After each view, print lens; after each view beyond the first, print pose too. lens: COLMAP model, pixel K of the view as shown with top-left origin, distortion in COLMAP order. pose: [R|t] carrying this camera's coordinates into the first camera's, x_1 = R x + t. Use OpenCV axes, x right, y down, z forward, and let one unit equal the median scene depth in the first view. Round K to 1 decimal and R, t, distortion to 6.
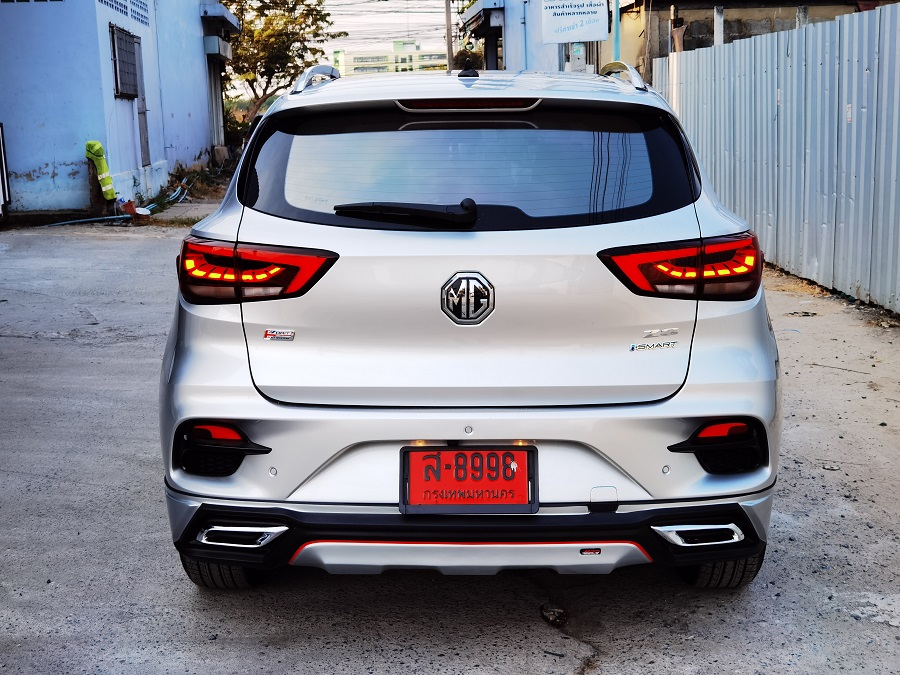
lens RADIAL K [[1247.8, 0, 450.0], [0, 1247.8, 337.5], [0, 0, 1]] dist [0.010176, -0.088441]
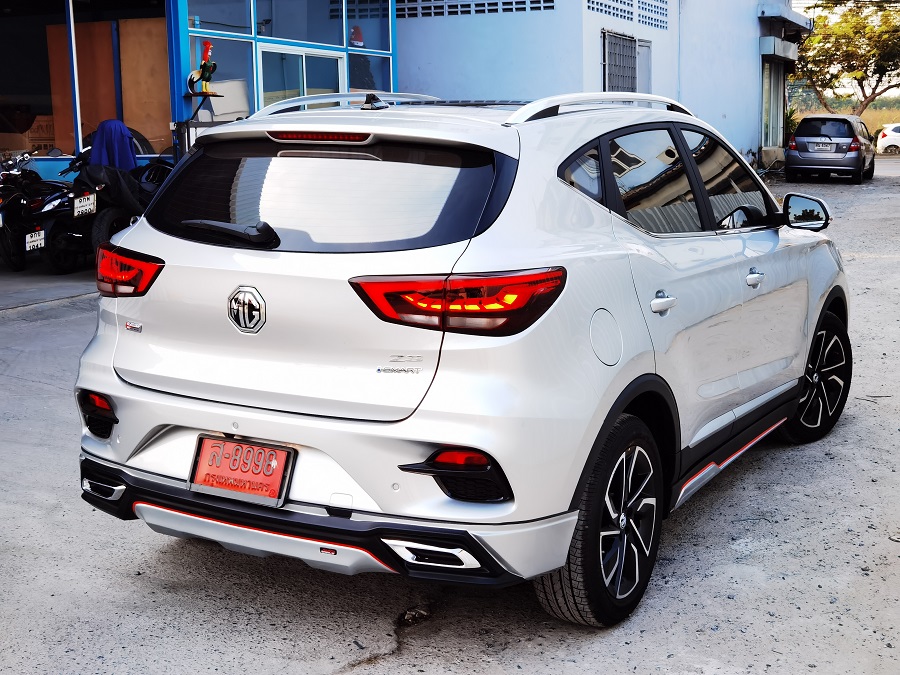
lens RADIAL K [[1247.8, 0, 450.0], [0, 1247.8, 337.5], [0, 0, 1]] dist [0.010176, -0.088441]
pose [[0.883333, 0.099712, -0.458018, 0.676477], [-0.098329, 0.994790, 0.026931, -0.053283], [0.458316, 0.021248, 0.888535, 0.073684]]
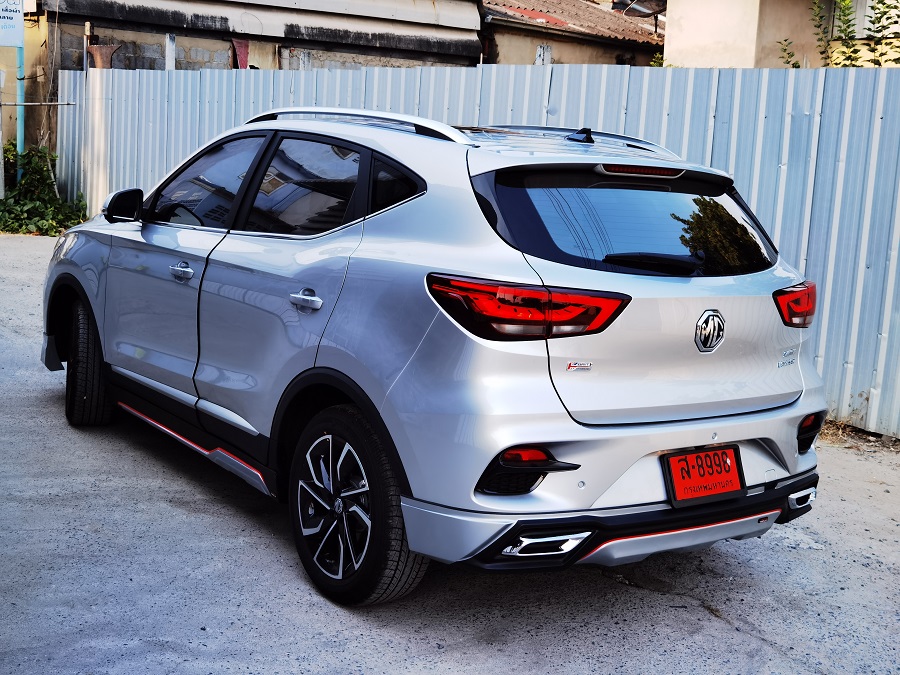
lens RADIAL K [[1150.8, 0, 450.0], [0, 1150.8, 337.5], [0, 0, 1]] dist [-0.008453, 0.046072]
pose [[0.801626, -0.028005, 0.597169, -0.860069], [0.023006, 0.999607, 0.015995, -0.048063], [-0.597383, 0.000916, 0.801956, 0.217603]]
